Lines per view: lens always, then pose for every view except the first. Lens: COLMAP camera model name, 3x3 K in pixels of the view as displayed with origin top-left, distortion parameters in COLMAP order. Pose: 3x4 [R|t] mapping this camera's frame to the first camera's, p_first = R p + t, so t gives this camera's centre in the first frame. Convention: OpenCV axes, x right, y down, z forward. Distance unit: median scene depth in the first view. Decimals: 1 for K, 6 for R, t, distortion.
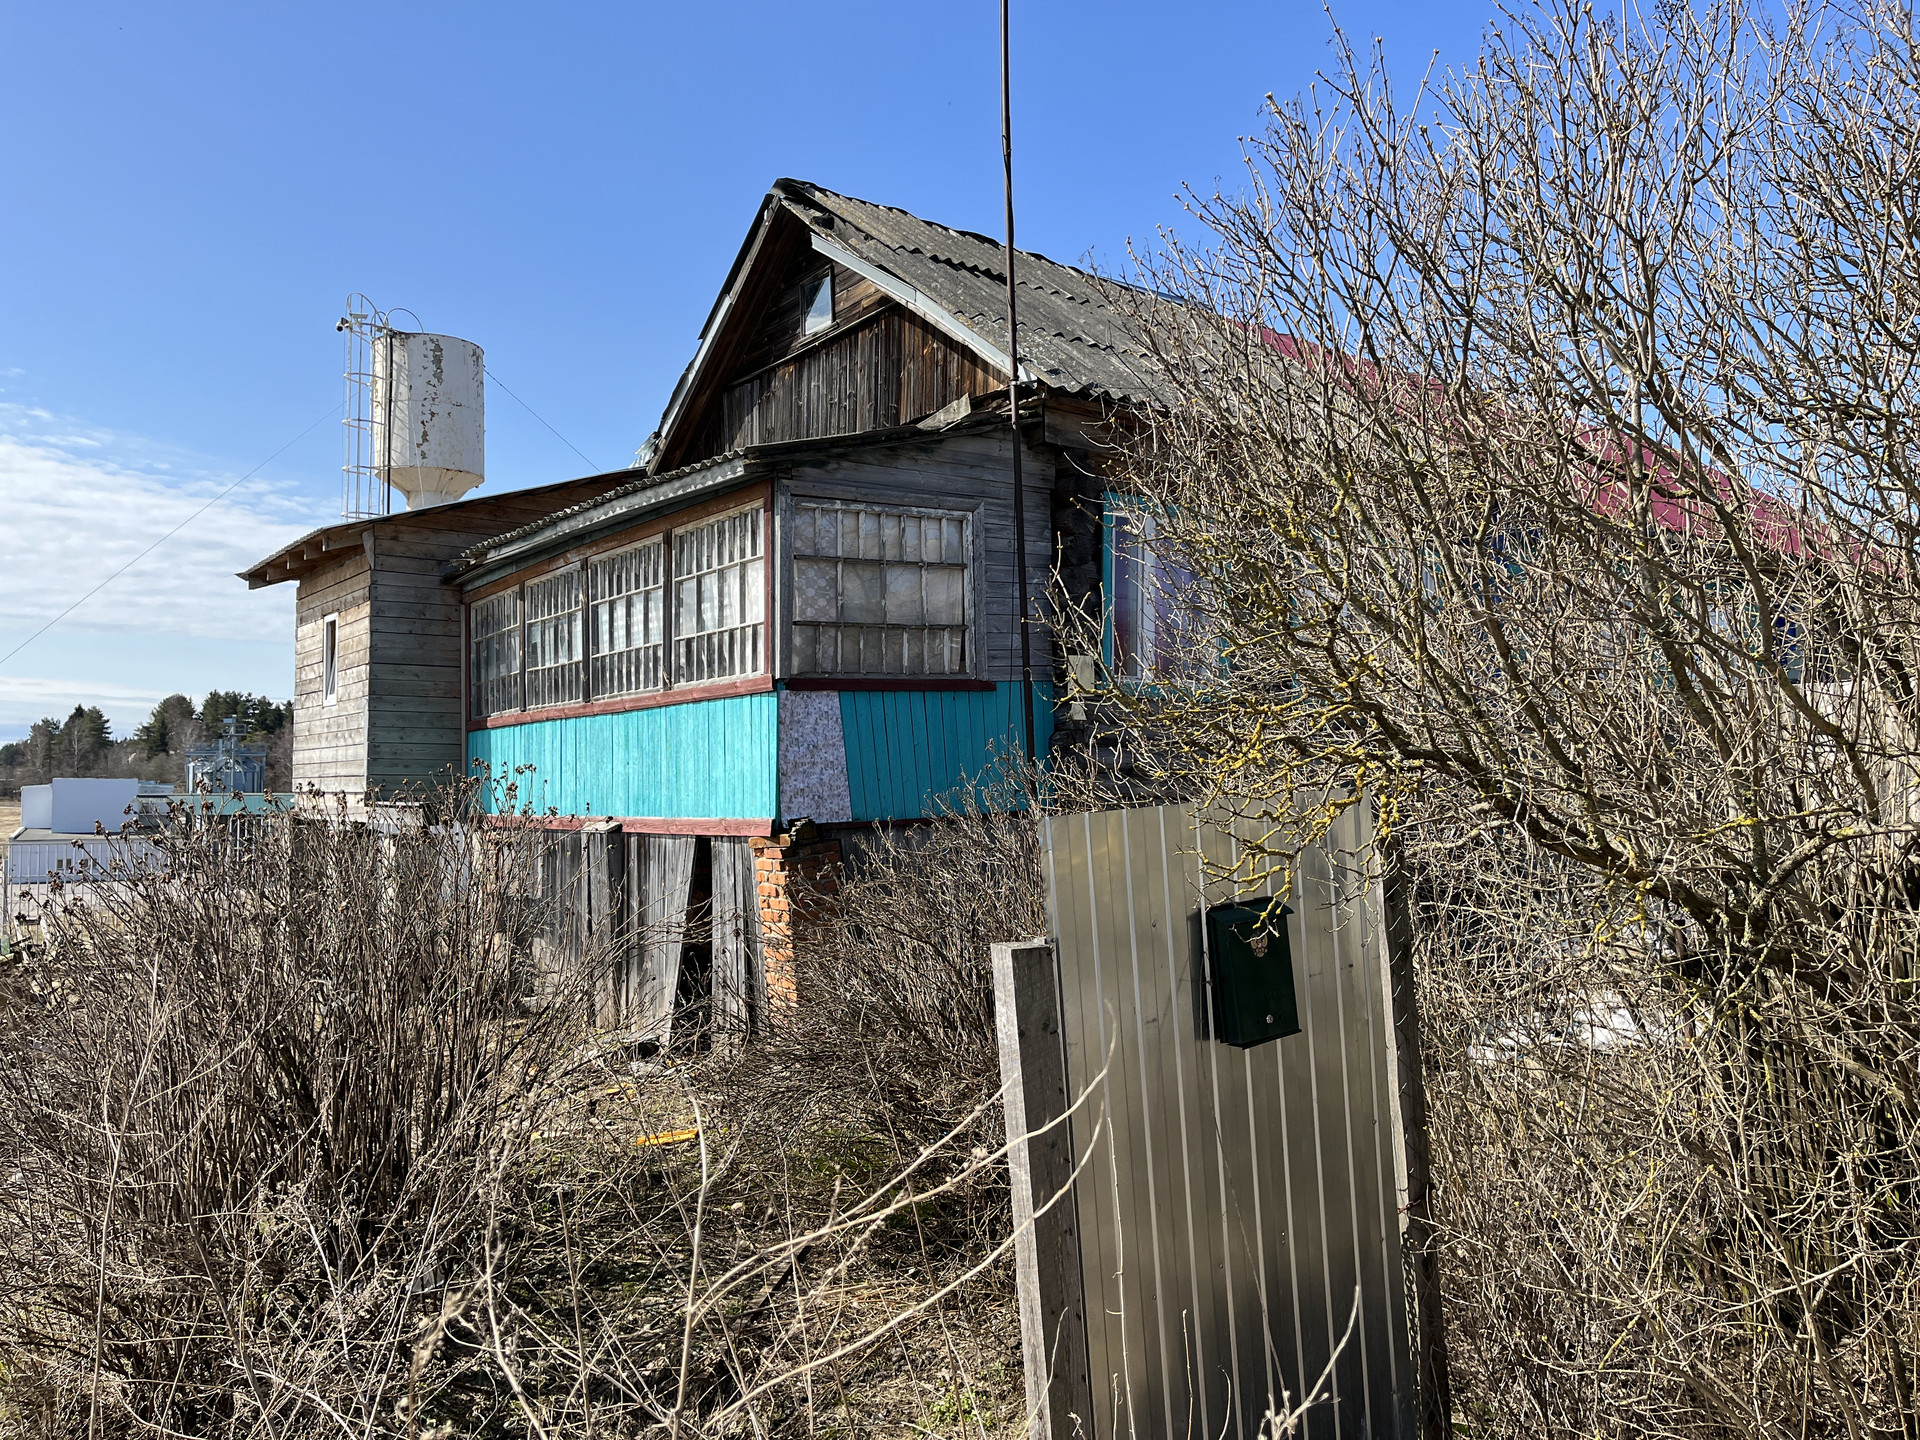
lens RADIAL K [[1473.8, 0, 972.1], [0, 1473.8, 724.3], [0, 0, 1]] dist [0.074284, -0.090034]
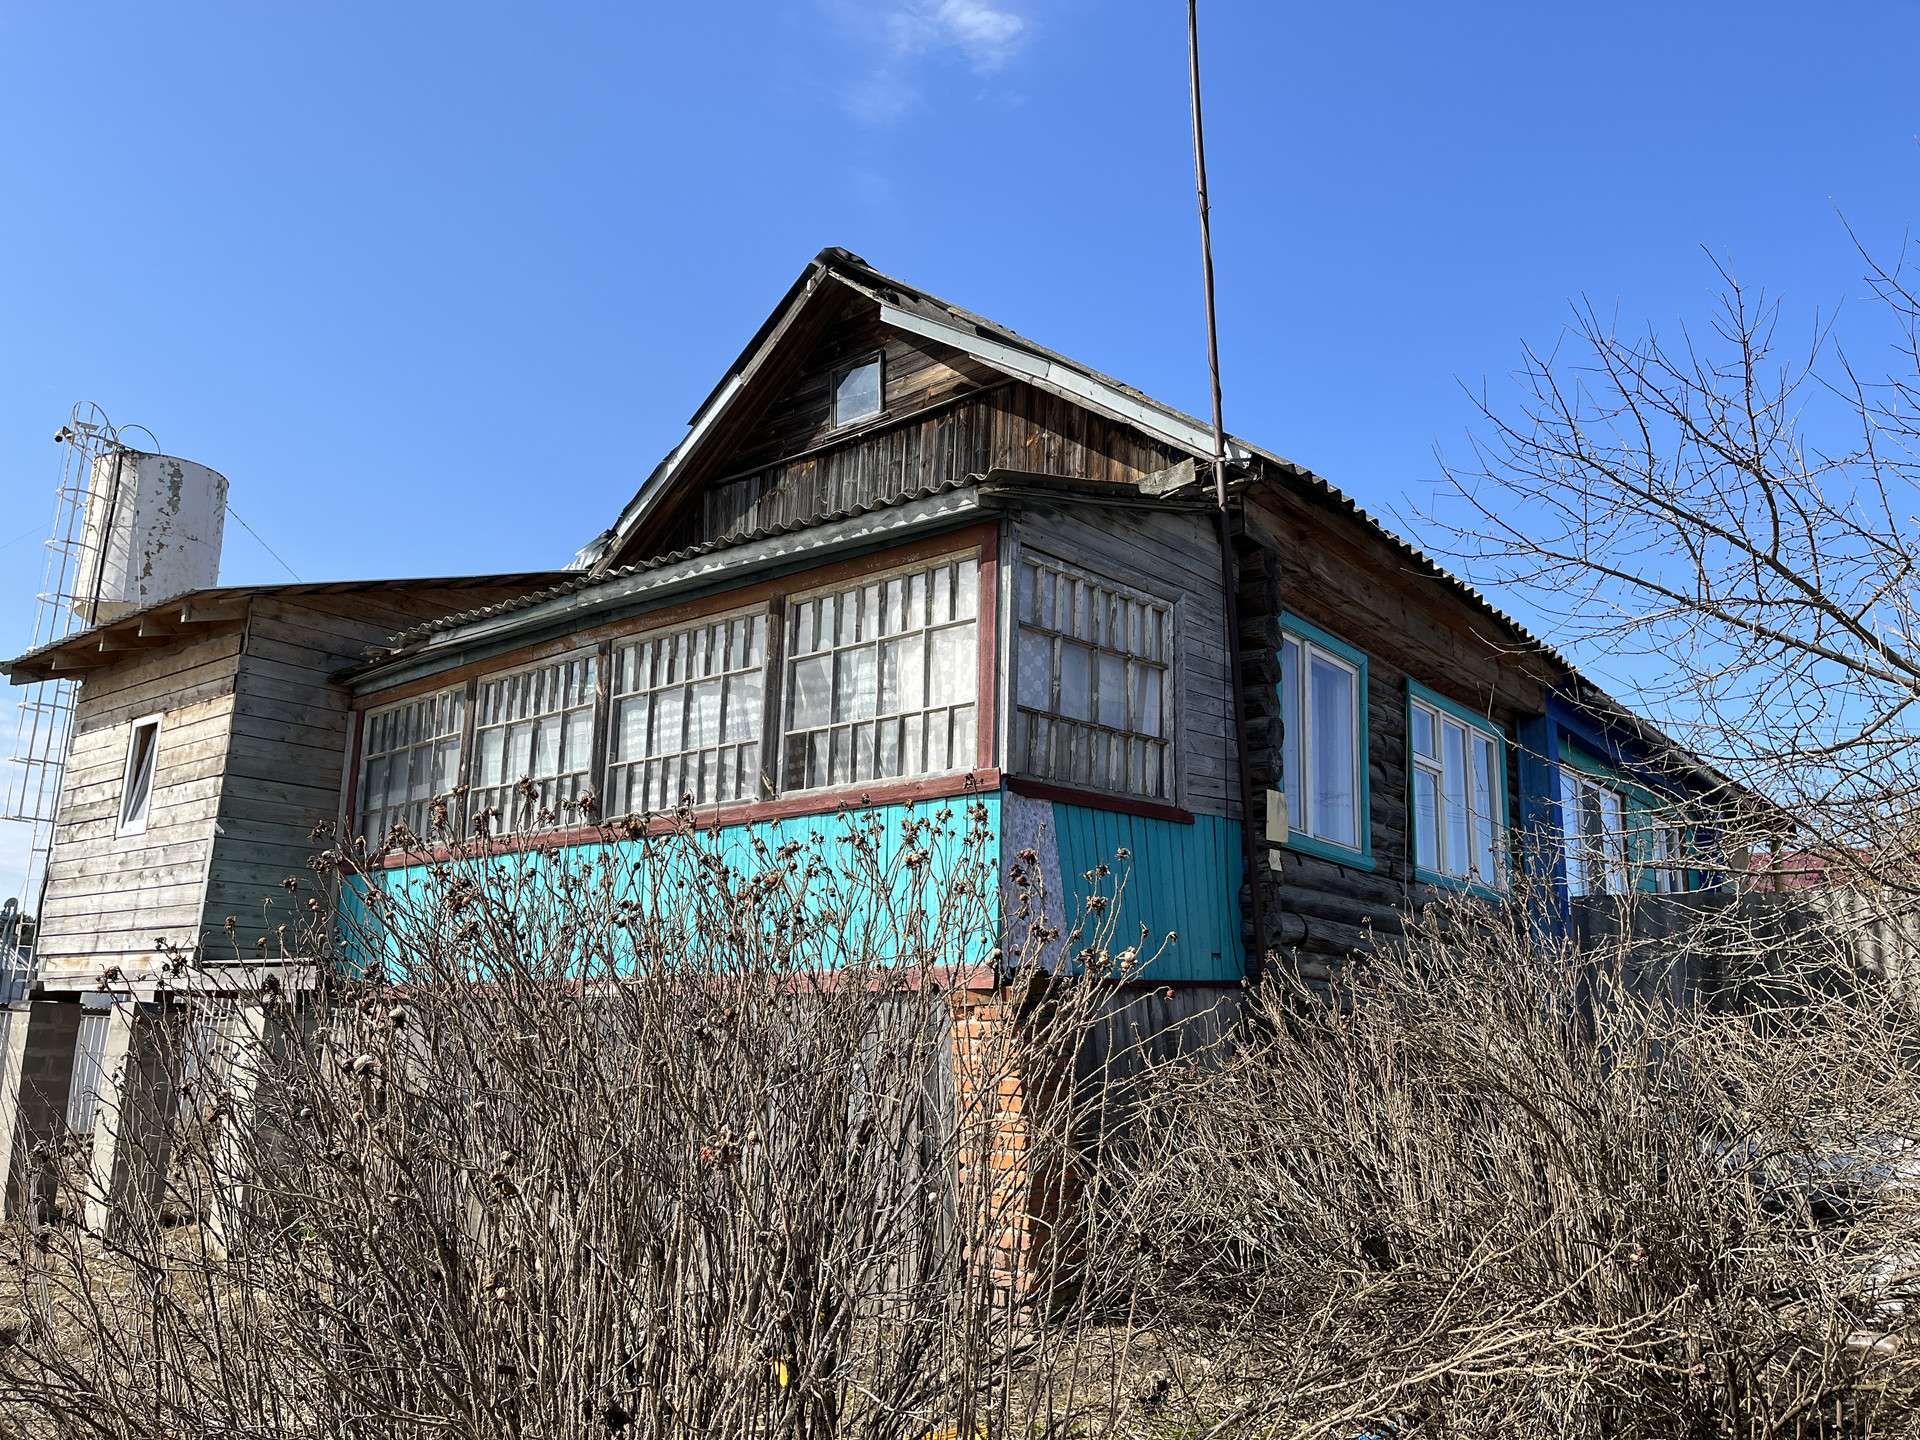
lens RADIAL K [[1473.8, 0, 958.6], [0, 1473.8, 718.6], [0, 0, 1]] dist [0.074284, -0.090034]
pose [[0.972853, 0.079076, 0.217495, -0.253142], [-0.041008, 0.983843, -0.174274, 0.057662], [-0.227762, 0.160623, 0.960377, 0.222844]]
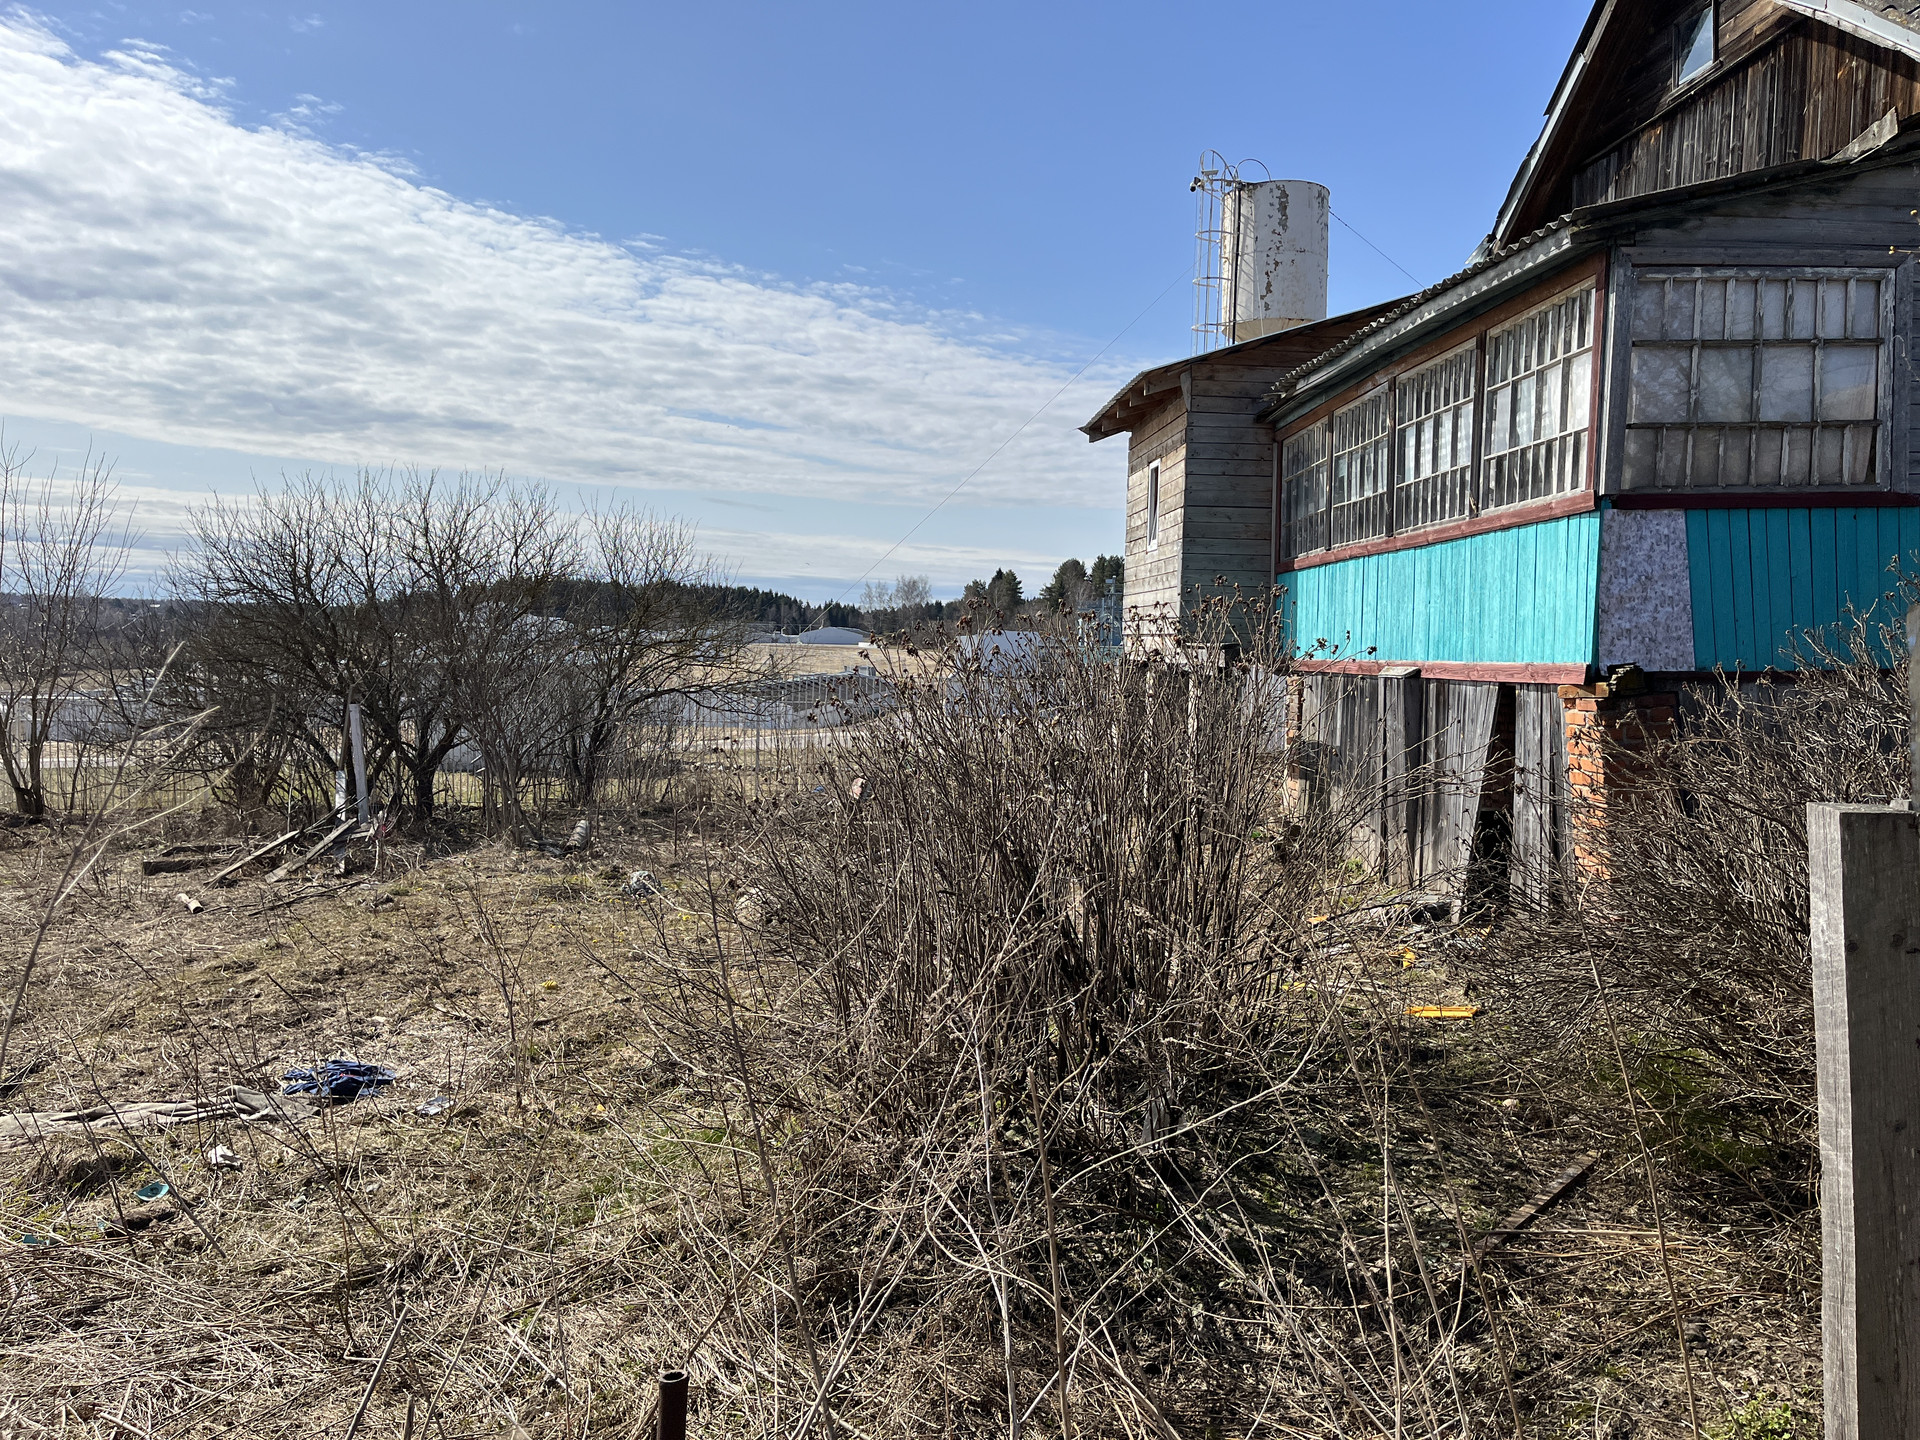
lens RADIAL K [[1473.8, 0, 967.7], [0, 1473.8, 722.8], [0, 0, 1]] dist [0.074284, -0.090034]
pose [[0.846747, 0.051060, -0.529539, 0.012916], [-0.001963, 0.995676, 0.092869, 0.015438], [0.531992, -0.077597, 0.843187, 0.074461]]
